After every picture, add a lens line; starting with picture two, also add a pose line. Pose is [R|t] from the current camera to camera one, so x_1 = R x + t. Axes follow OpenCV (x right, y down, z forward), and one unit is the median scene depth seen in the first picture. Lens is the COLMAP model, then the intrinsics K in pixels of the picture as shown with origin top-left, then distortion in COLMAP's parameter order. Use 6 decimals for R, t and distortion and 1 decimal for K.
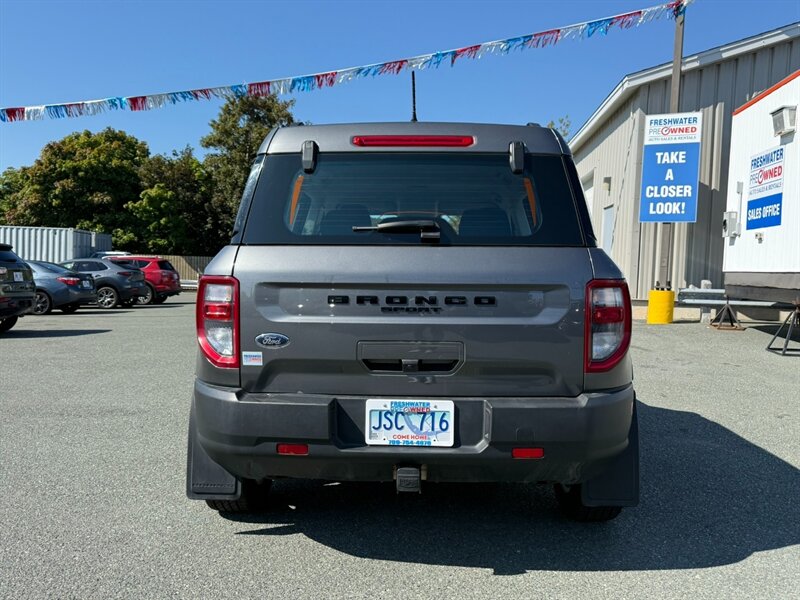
lens RADIAL K [[712.9, 0, 396.1], [0, 712.9, 307.7], [0, 0, 1]] dist [0.099605, -0.158563]
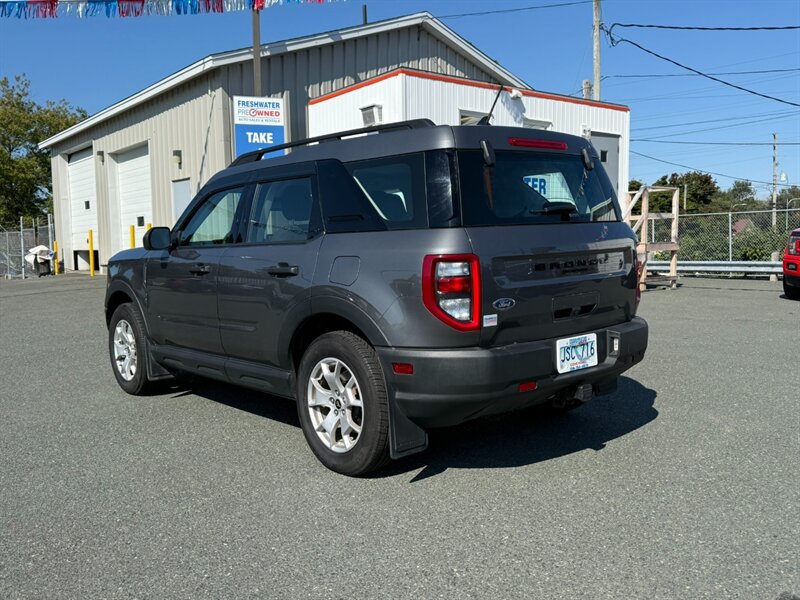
lens RADIAL K [[712.9, 0, 407.9], [0, 712.9, 311.3], [0, 0, 1]] dist [0.099605, -0.158563]
pose [[0.725974, -0.106816, 0.679376, -0.287042], [0.076127, 0.994275, 0.074978, -0.011844], [-0.683496, -0.002713, 0.729949, 0.053937]]
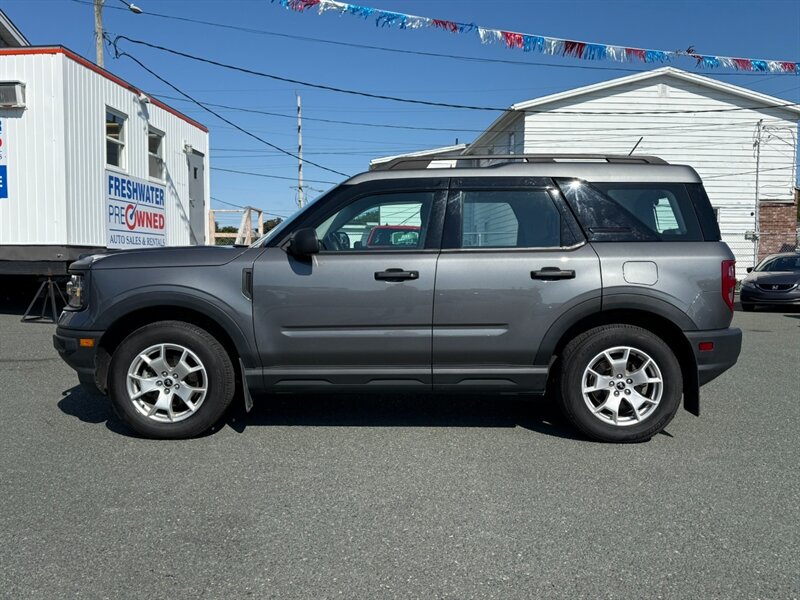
lens RADIAL K [[712.9, 0, 416.3], [0, 712.9, 294.0], [0, 0, 1]] dist [0.099605, -0.158563]
pose [[-0.030248, -0.079047, 0.996412, -0.490558], [0.047945, 0.995606, 0.080438, -0.035754], [-0.998392, 0.050206, -0.026325, 0.465759]]
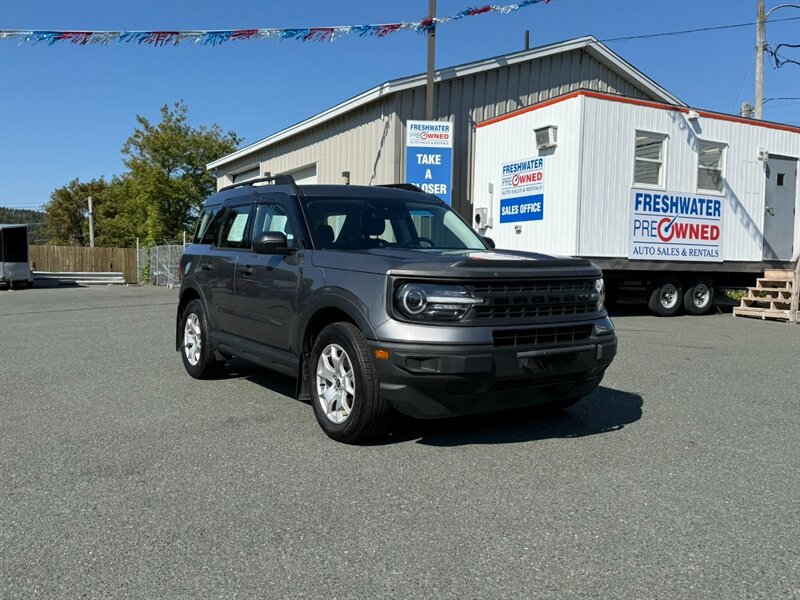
lens RADIAL K [[712.9, 0, 395.2], [0, 712.9, 311.1], [0, 0, 1]] dist [0.099605, -0.158563]
pose [[0.833237, -0.051155, 0.550544, -0.383159], [0.040414, 0.998682, 0.031630, -0.004601], [-0.551436, -0.004105, 0.834207, 0.092693]]
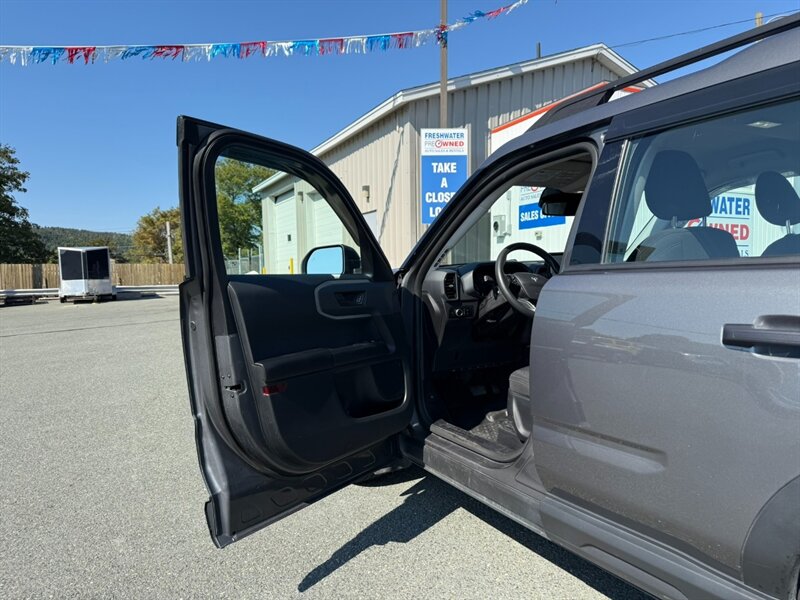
lens RADIAL K [[570.8, 0, 401.3], [0, 570.8, 313.4], [0, 0, 1]] dist [0.045975, -0.059964]
pose [[0.858110, -0.080657, 0.507092, -0.195379], [0.069450, 0.996742, 0.041015, -0.024335], [-0.508748, 0.000022, 0.860916, 0.317467]]
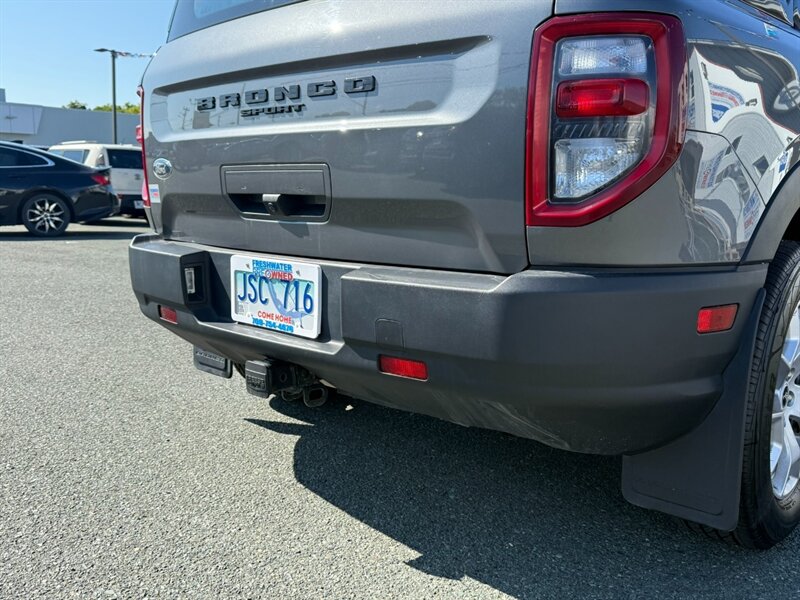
lens RADIAL K [[712.9, 0, 388.5], [0, 712.9, 316.3], [0, 0, 1]] dist [0.099605, -0.158563]
pose [[0.760246, 0.114051, -0.639546, 0.127515], [-0.033545, 0.990047, 0.136681, 0.022244], [0.648769, -0.082458, 0.756505, 0.145099]]
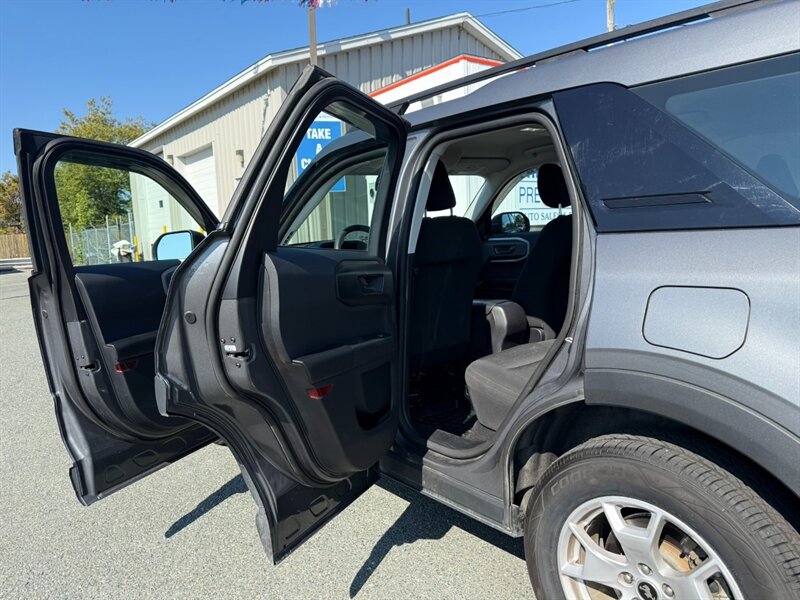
lens RADIAL K [[570.8, 0, 400.9], [0, 570.8, 311.5], [0, 0, 1]] dist [0.045975, -0.059964]
pose [[0.744701, -0.153407, 0.649528, -0.198106], [0.099169, 0.987855, 0.119614, -0.030015], [-0.659990, -0.024663, 0.750870, 0.274553]]
